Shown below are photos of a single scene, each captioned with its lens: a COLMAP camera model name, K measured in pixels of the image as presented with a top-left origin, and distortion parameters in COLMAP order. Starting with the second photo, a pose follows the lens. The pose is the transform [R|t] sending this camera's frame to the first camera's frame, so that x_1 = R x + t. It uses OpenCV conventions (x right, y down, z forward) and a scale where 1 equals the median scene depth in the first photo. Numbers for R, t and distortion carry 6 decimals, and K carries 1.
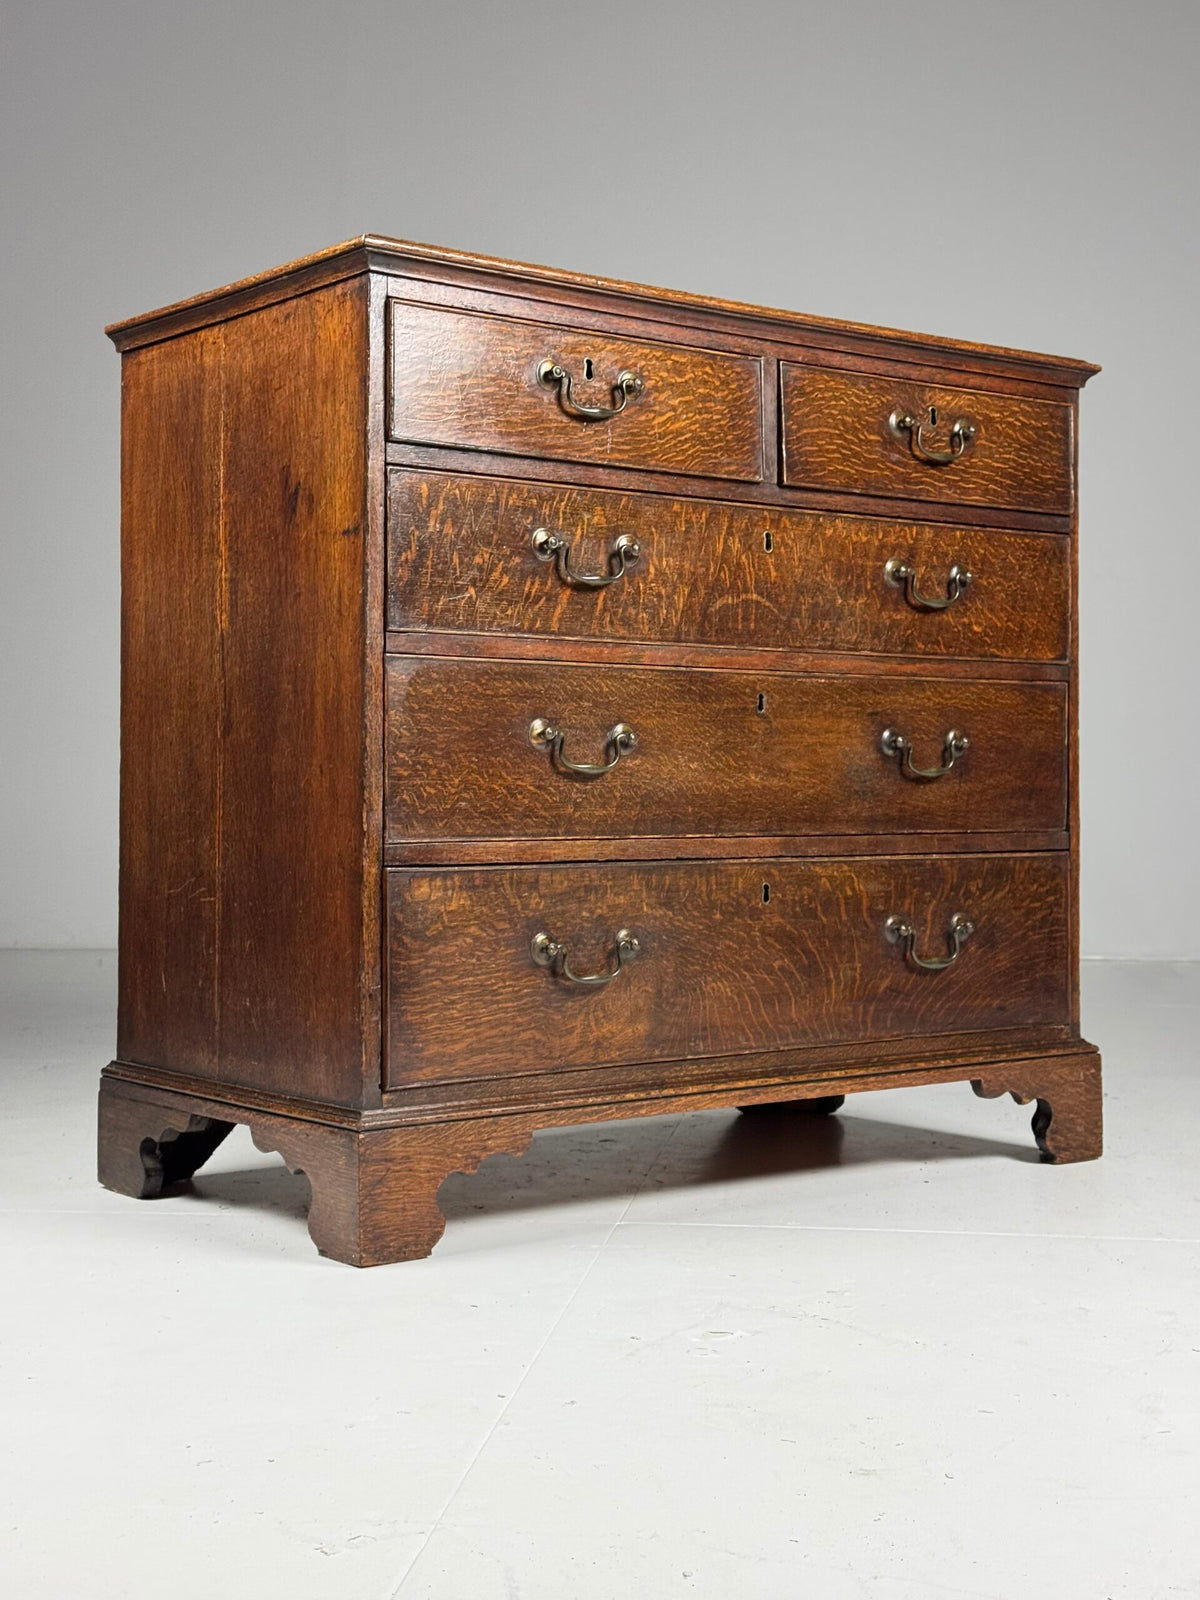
lens RADIAL K [[2206.2, 0, 590.1], [0, 2206.2, 798.4], [0, 0, 1]] dist [0.124984, -0.111551]
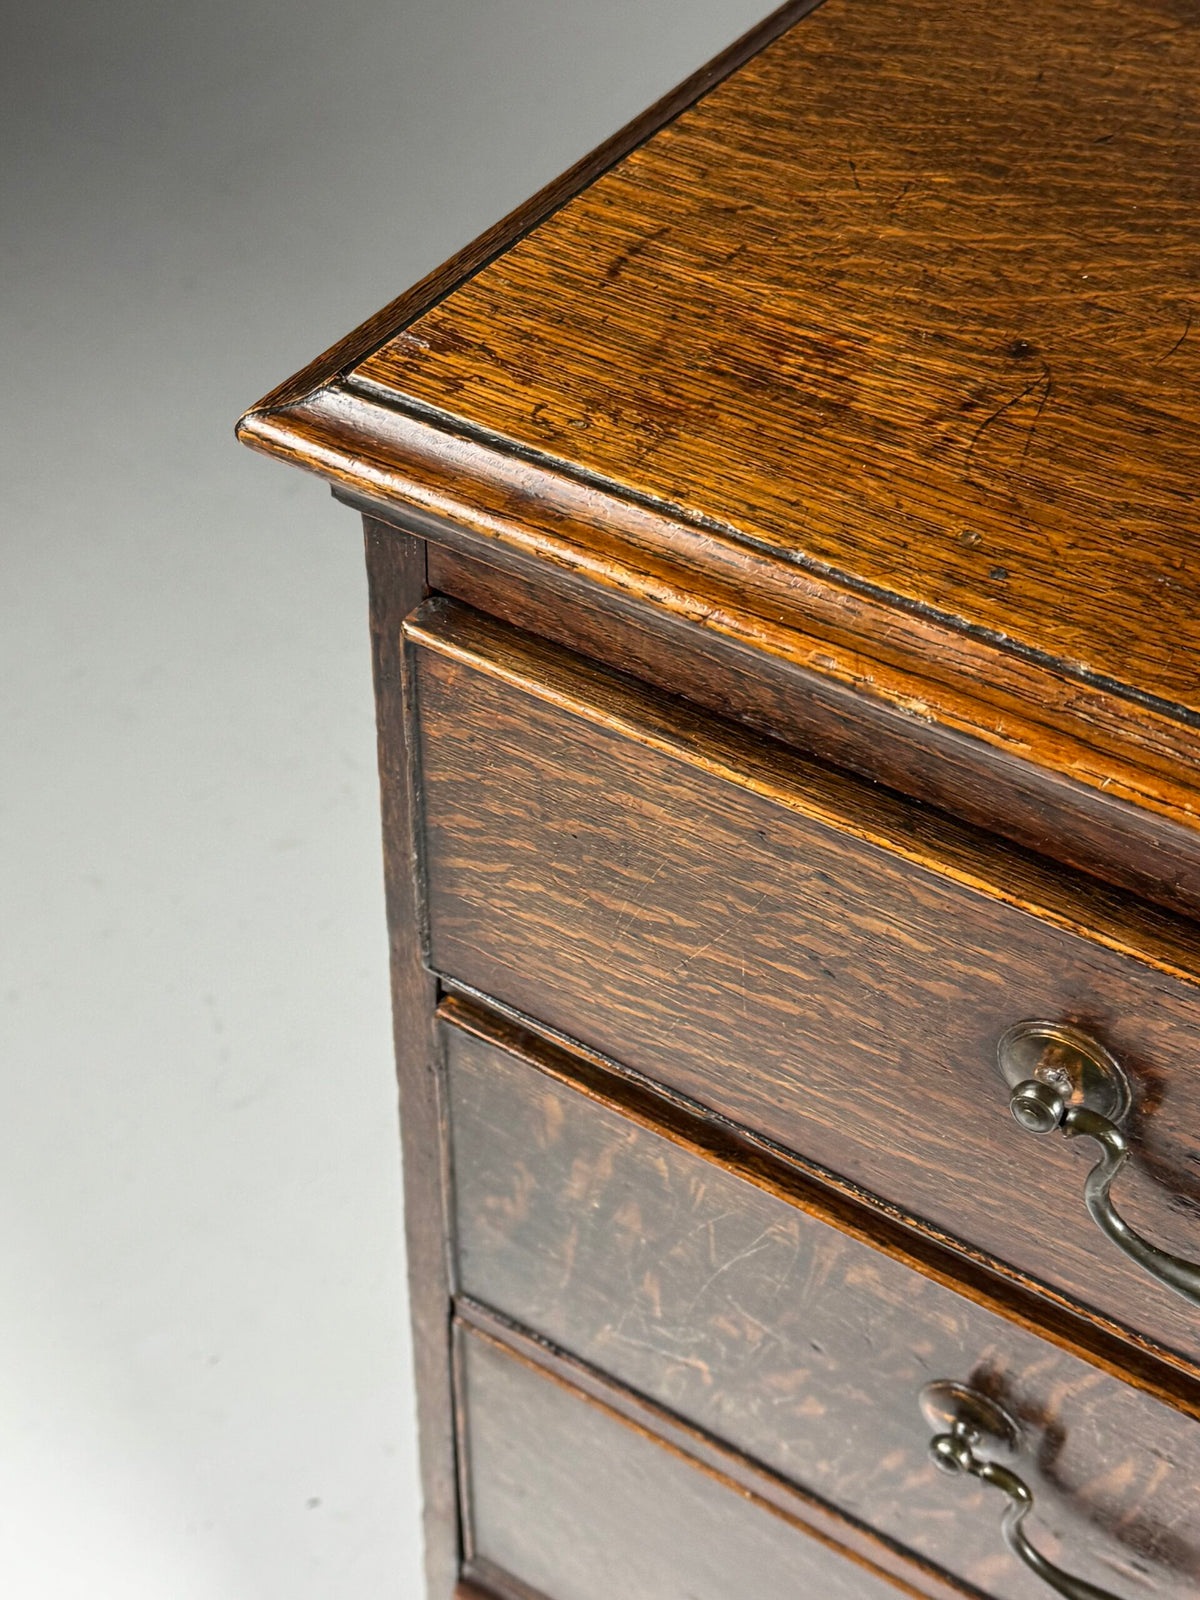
lens RADIAL K [[2206.2, 0, 590.1], [0, 2206.2, 798.4], [0, 0, 1]] dist [0.124984, -0.111551]
pose [[0.328551, 0.672916, -0.662751, 0.092792], [-0.007597, 0.703565, 0.710590, -0.348022], [0.944456, -0.228430, 0.236269, 0.833471]]
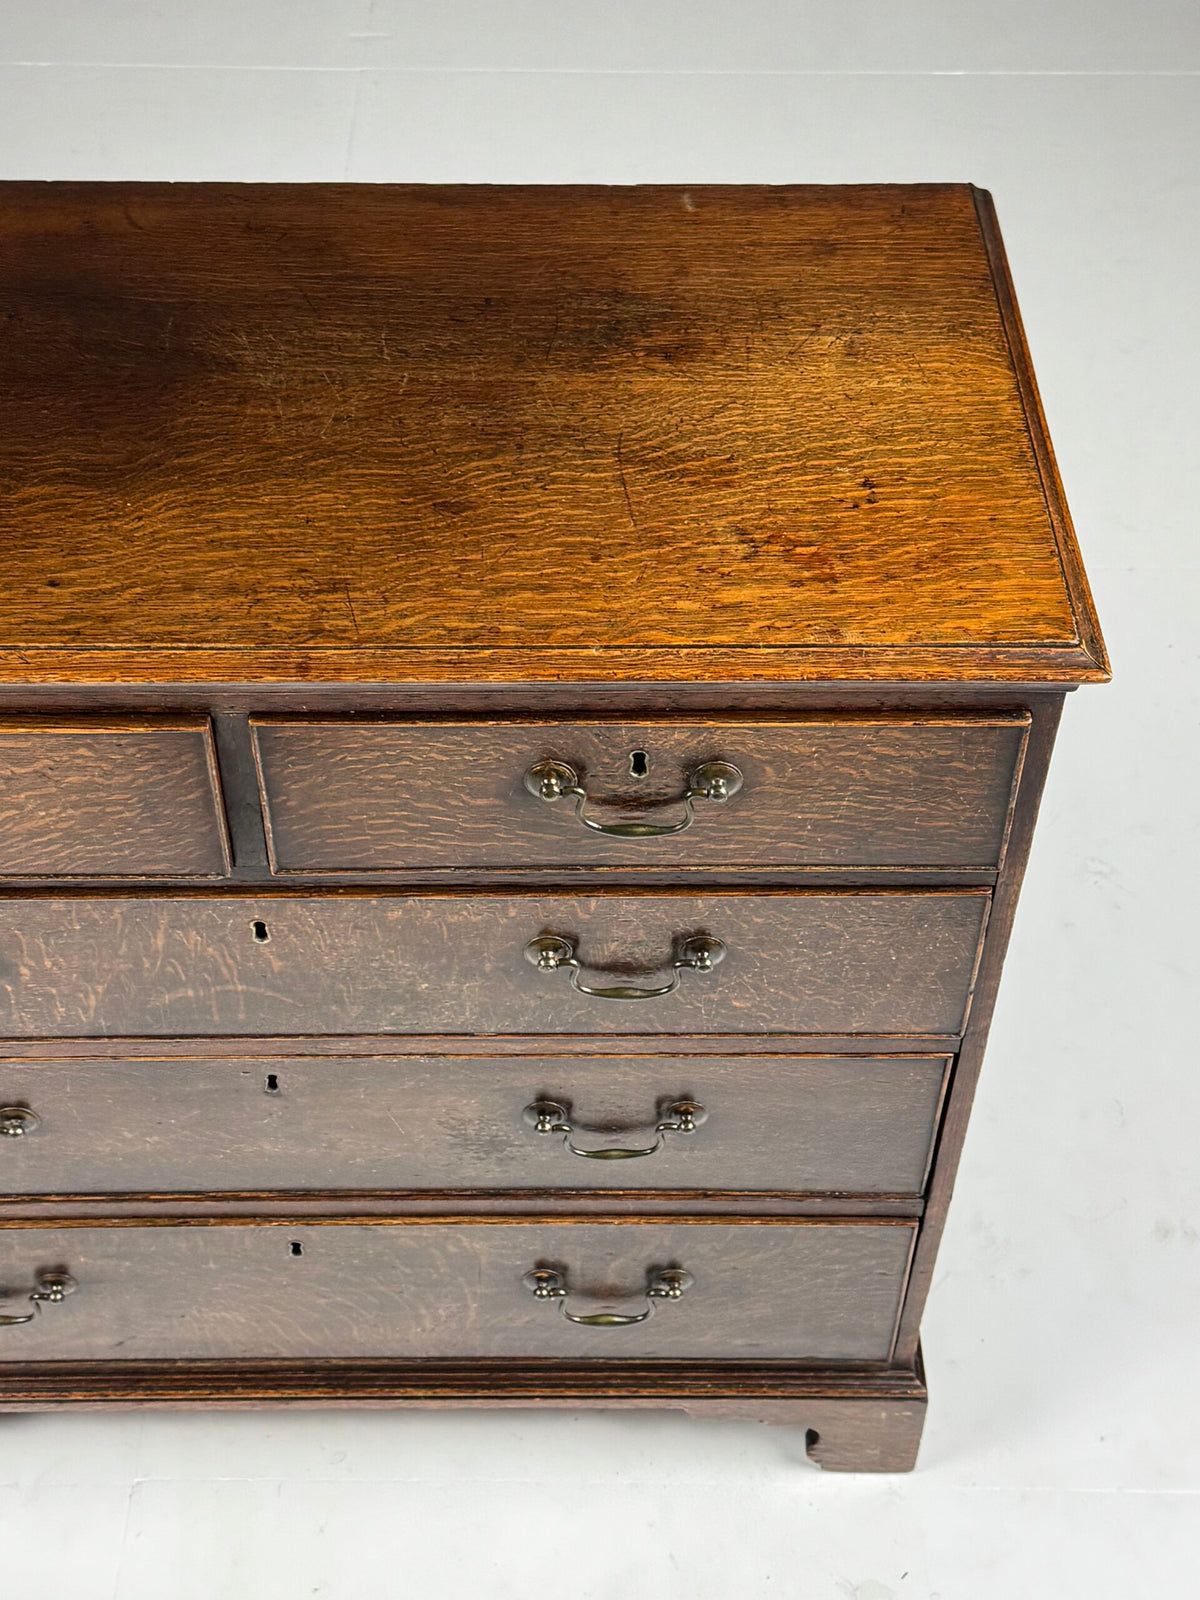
lens RADIAL K [[2206.2, 0, 590.1], [0, 2206.2, 798.4], [0, 0, 1]] dist [0.124984, -0.111551]
pose [[0.798711, 0.440250, -0.410172, 0.391603], [-0.006940, 0.688366, 0.725330, -0.591212], [0.601675, -0.576483, 0.552861, 0.734585]]
